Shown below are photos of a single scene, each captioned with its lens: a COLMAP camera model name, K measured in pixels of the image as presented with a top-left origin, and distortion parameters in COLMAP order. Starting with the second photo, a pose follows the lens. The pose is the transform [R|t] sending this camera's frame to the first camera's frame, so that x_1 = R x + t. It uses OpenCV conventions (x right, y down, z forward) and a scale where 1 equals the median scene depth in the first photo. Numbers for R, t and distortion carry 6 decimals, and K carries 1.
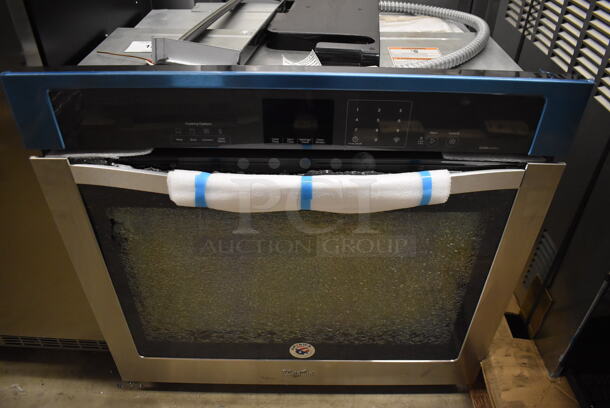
lens RADIAL K [[473.0, 0, 305.0], [0, 473.0, 204.1], [0, 0, 1]] dist [-0.076309, -0.008439]
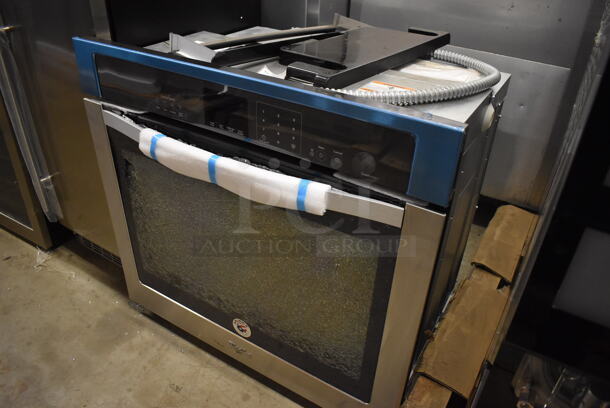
lens RADIAL K [[473.0, 0, 300.6], [0, 473.0, 203.6], [0, 0, 1]] dist [-0.076309, -0.008439]
pose [[0.852227, 0.296596, -0.430976, 0.695017], [-0.335687, 0.941844, -0.015626, 0.004949], [0.401278, 0.157990, 0.902228, 0.000487]]
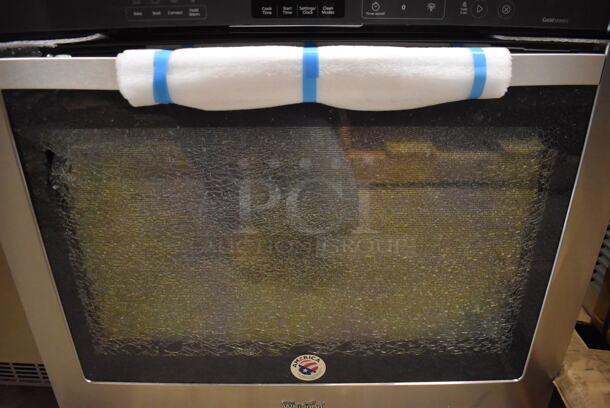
lens RADIAL K [[473.0, 0, 307.4], [0, 473.0, 201.1], [0, 0, 1]] dist [-0.076309, -0.008439]
pose [[0.999893, -0.014569, -0.001520, -0.002884], [0.013927, 0.977730, -0.209402, 0.290280], [0.004537, 0.209359, 0.977828, 0.330865]]
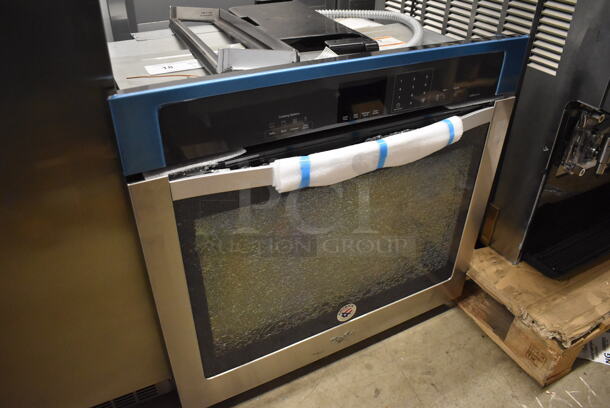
lens RADIAL K [[473.0, 0, 304.1], [0, 473.0, 200.8], [0, 0, 1]] dist [-0.076309, -0.008439]
pose [[0.880647, -0.259562, 0.396344, -0.649054], [0.284426, 0.958689, -0.004136, 0.040852], [-0.378897, 0.116373, 0.918093, -0.042016]]
